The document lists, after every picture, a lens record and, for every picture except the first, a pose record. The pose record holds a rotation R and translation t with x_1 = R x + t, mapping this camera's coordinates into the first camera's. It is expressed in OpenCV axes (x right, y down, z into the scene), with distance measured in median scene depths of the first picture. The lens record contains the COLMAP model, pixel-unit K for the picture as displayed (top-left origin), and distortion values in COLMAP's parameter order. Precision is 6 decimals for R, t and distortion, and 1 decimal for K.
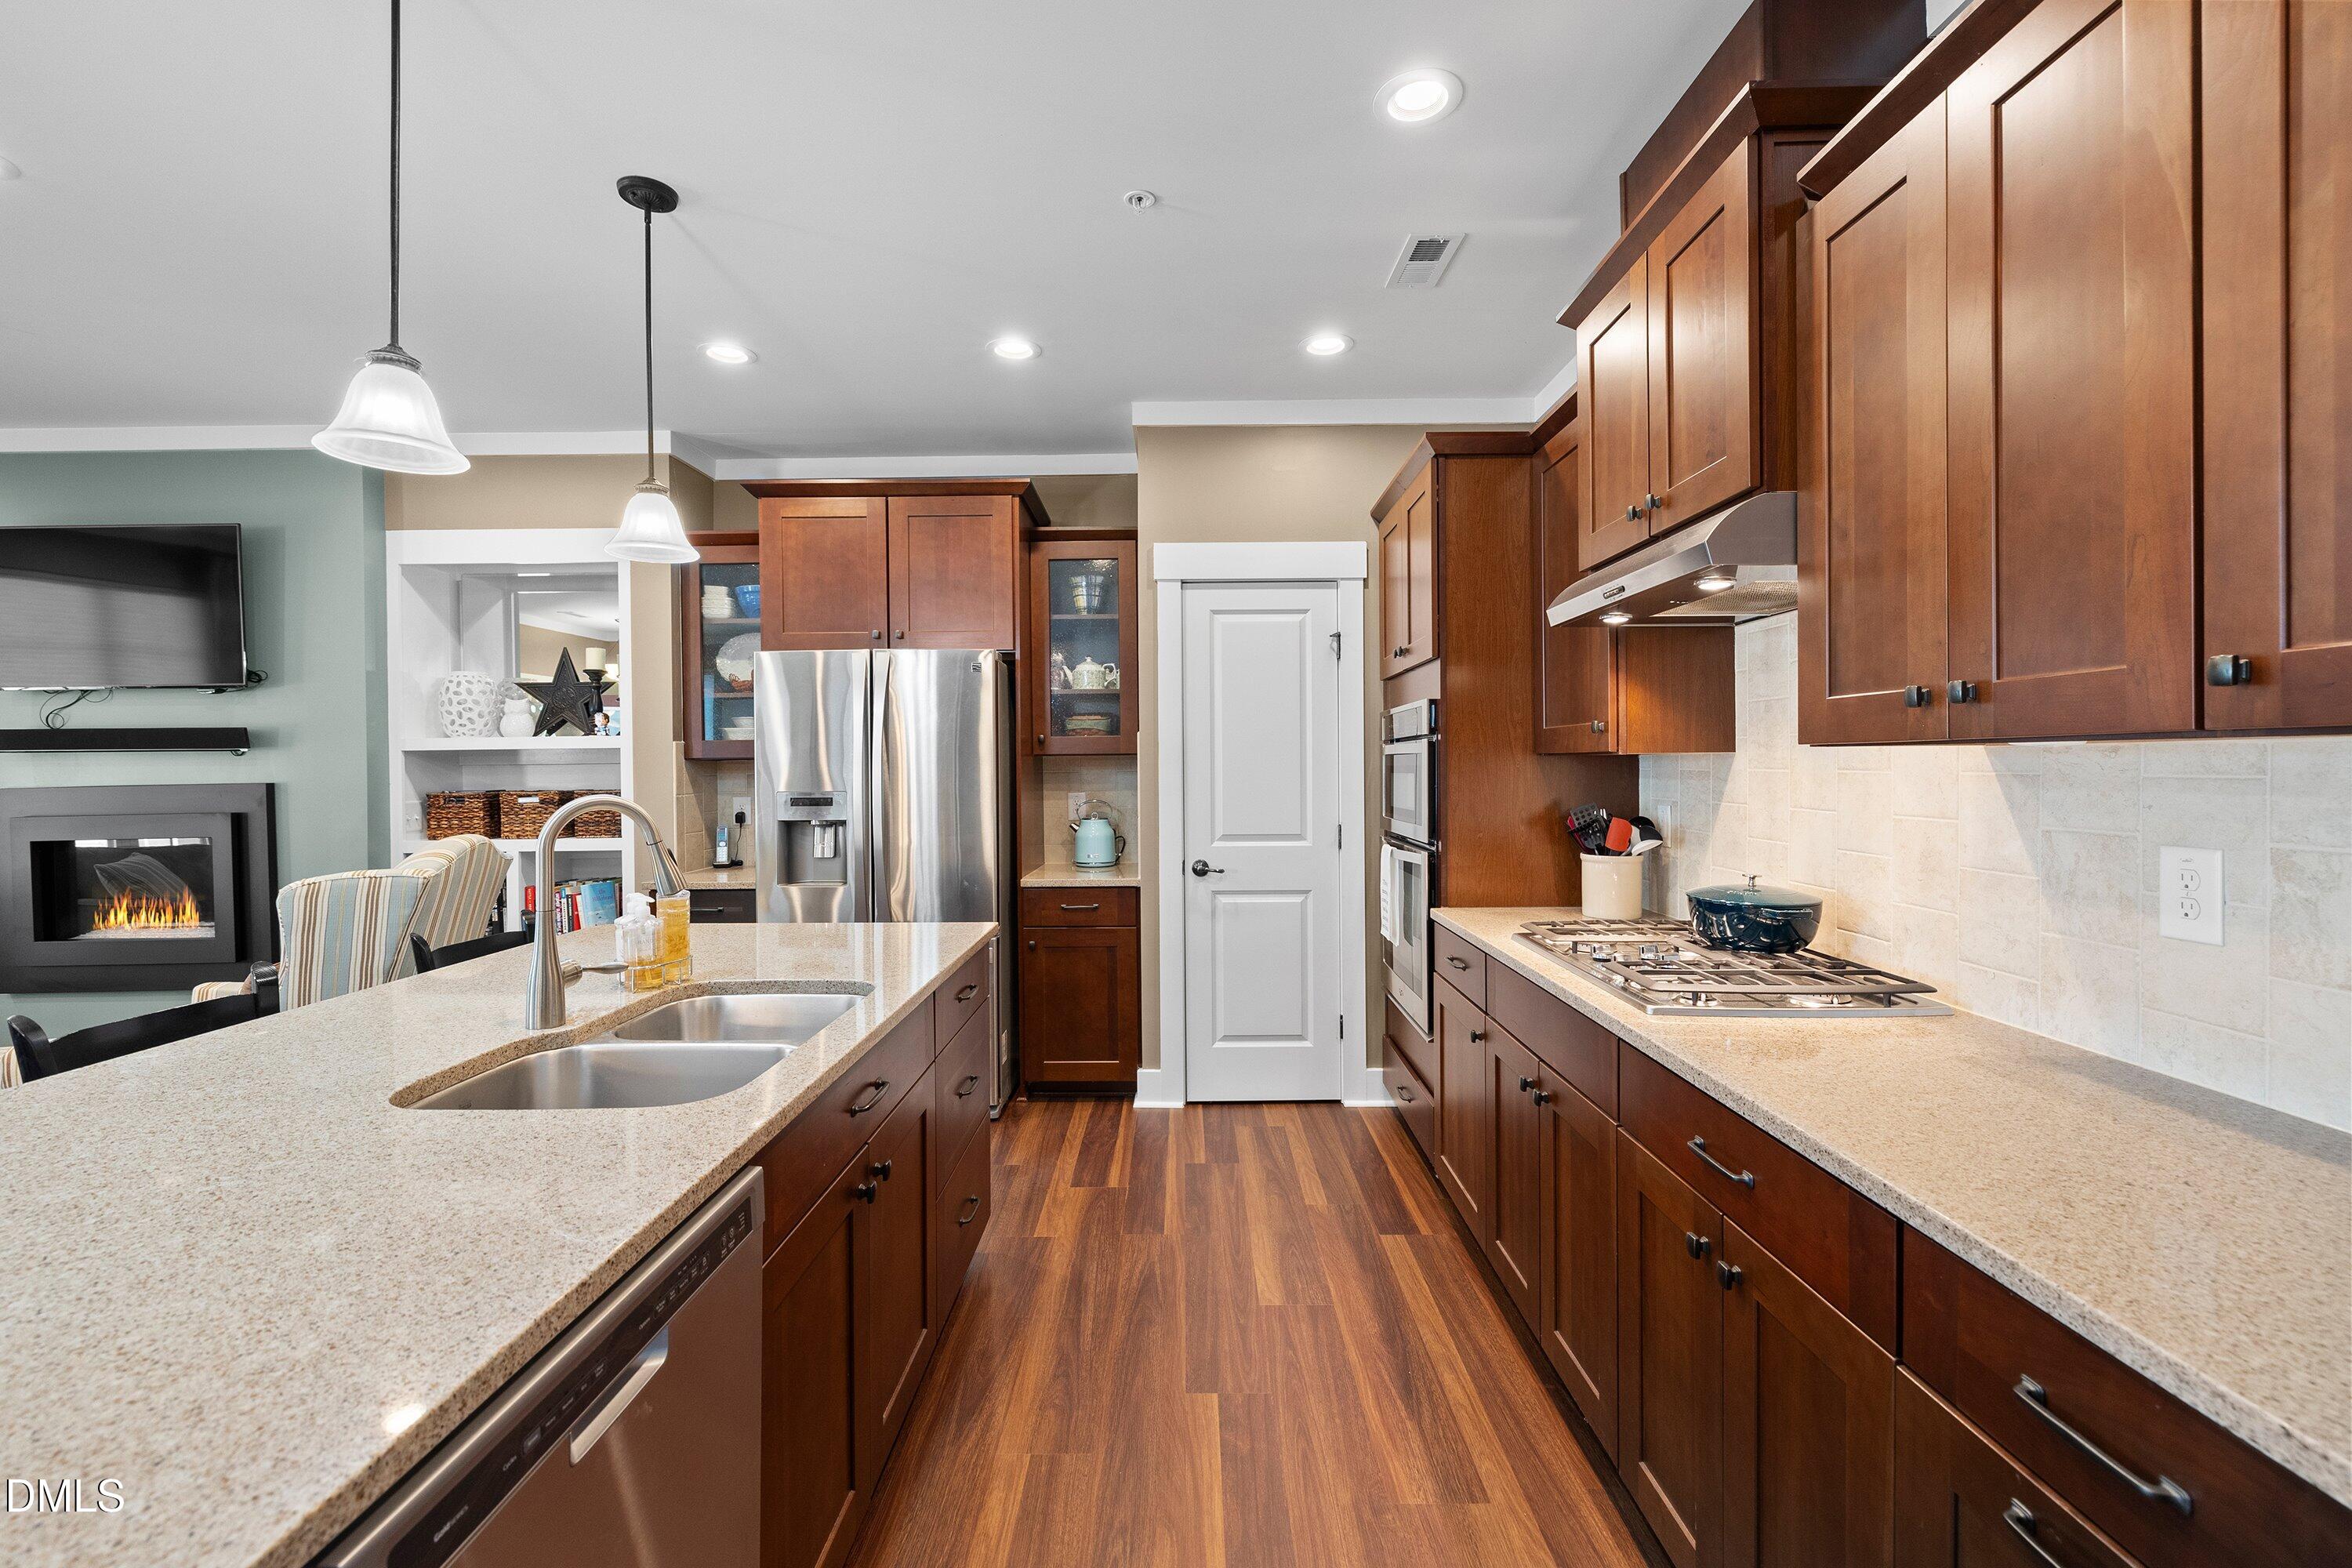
lens RADIAL K [[992.6, 0, 1183.8], [0, 992.6, 769.6], [0, 0, 1]] dist [-0.002550, 0.000569]
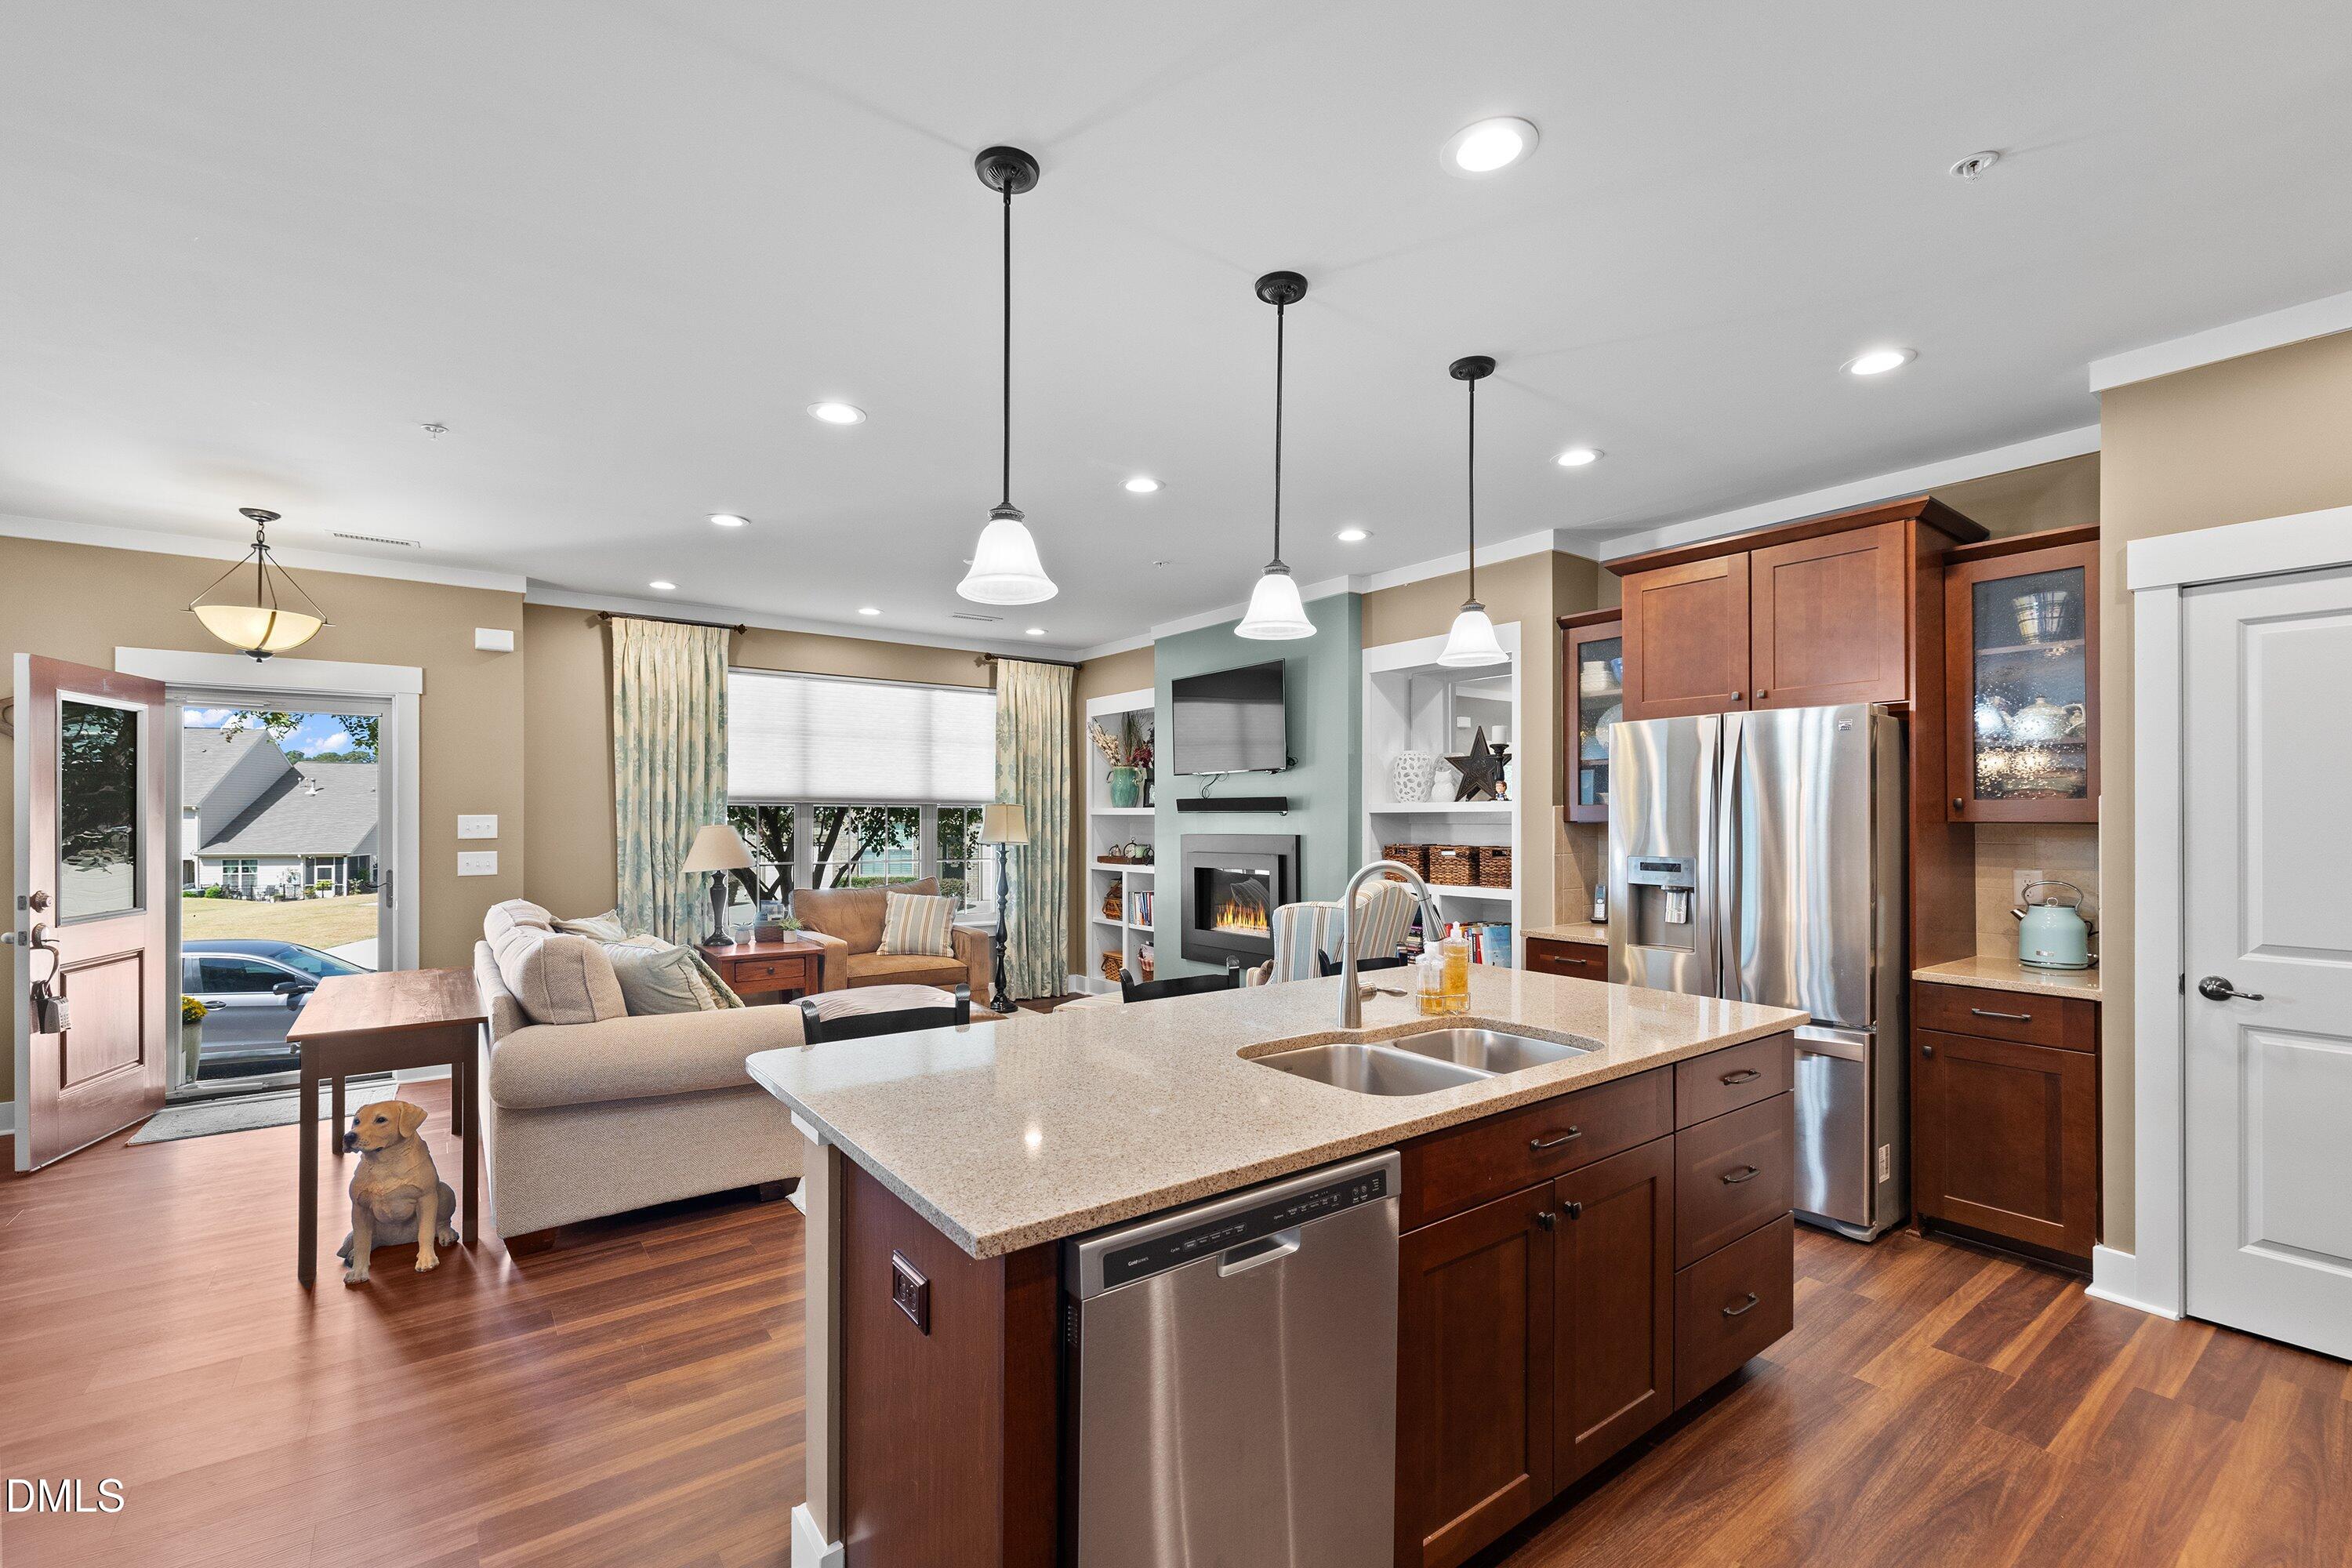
lens RADIAL K [[992.6, 0, 1171.1], [0, 992.6, 803.5], [0, 0, 1]] dist [-0.002550, 0.000569]
pose [[0.597561, -0.001193, -0.801822, 0.136079], [-0.012949, 0.999854, -0.011138, -0.014334], [0.801719, 0.017039, 0.597459, -0.014384]]
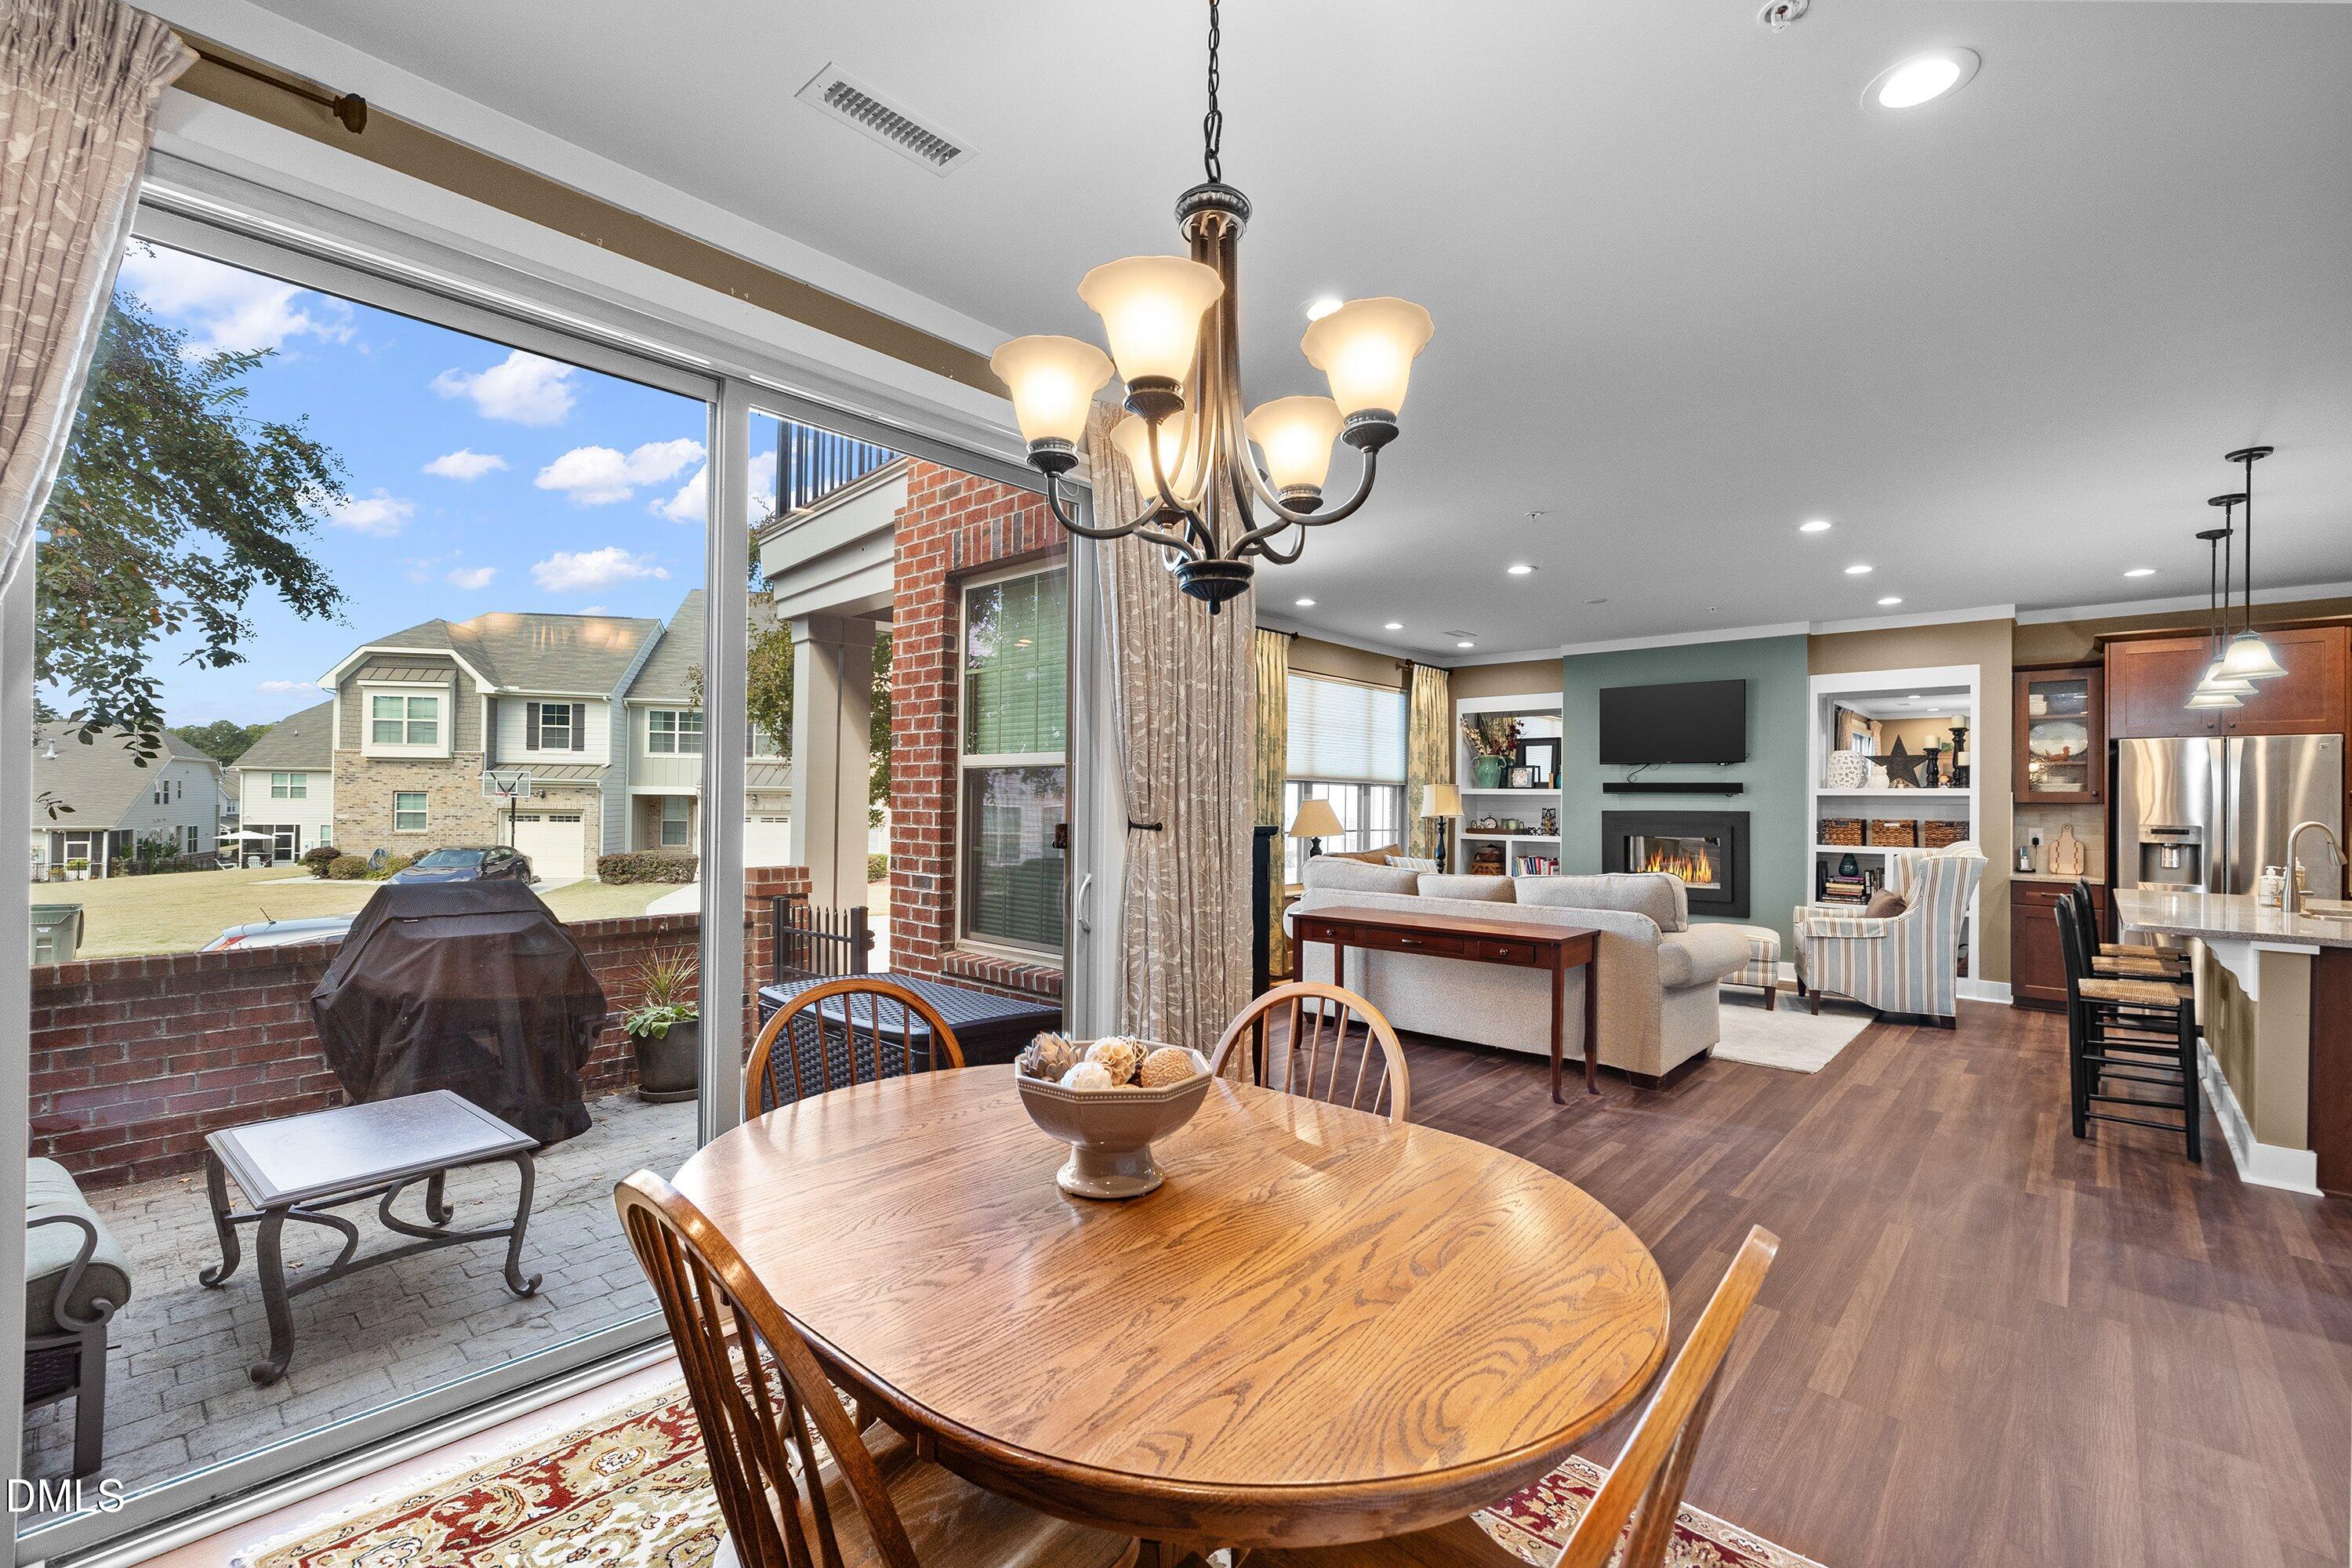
lens RADIAL K [[992.6, 0, 1181.9], [0, 992.6, 790.2], [0, 0, 1]] dist [-0.002550, 0.000569]
pose [[0.736388, 0.011814, -0.676457, -0.451761], [-0.024328, 0.999663, -0.009024, 0.017895], [0.676122, 0.023102, 0.736427, -1.246906]]
